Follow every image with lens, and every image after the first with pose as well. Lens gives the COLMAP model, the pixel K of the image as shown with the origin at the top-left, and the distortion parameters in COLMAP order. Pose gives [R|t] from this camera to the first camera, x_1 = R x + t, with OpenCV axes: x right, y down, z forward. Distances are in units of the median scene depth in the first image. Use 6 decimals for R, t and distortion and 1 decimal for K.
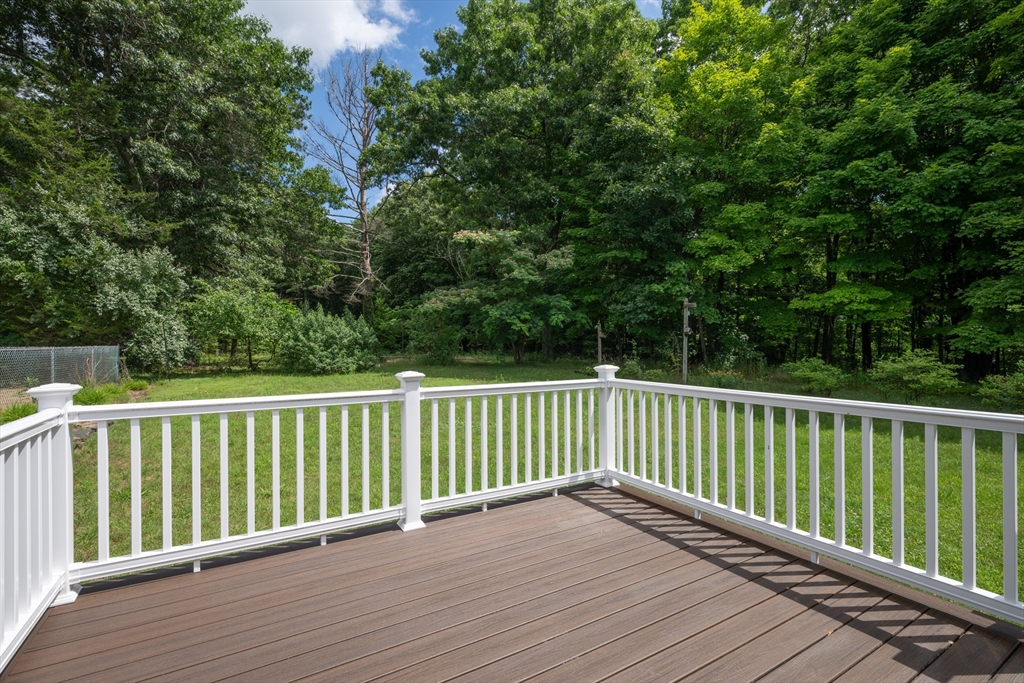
lens RADIAL K [[462.8, 0, 513.7], [0, 462.8, 344.2], [0, 0, 1]] dist [-0.000759, -0.000323]
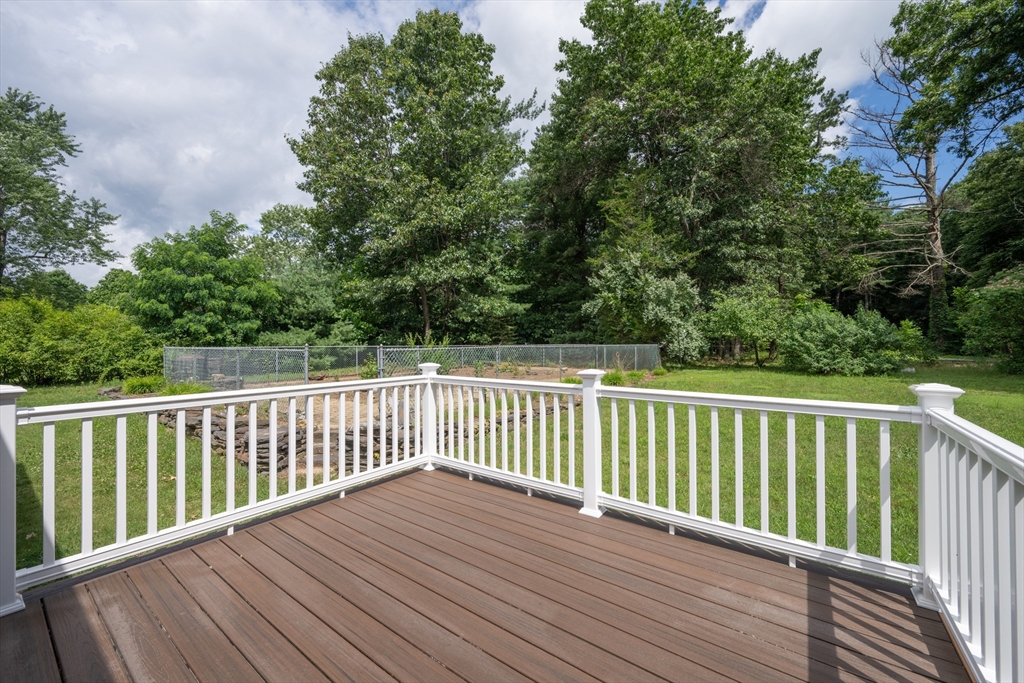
lens RADIAL K [[399.9, 0, 531.3], [0, 399.9, 348.2], [0, 0, 1]] dist [0.007682, 0.000714]
pose [[0.407074, 0.014919, -0.913273, 0.154472], [-0.003351, 0.999884, 0.014840, -0.001303], [0.913389, -0.002981, 0.407077, 0.130911]]
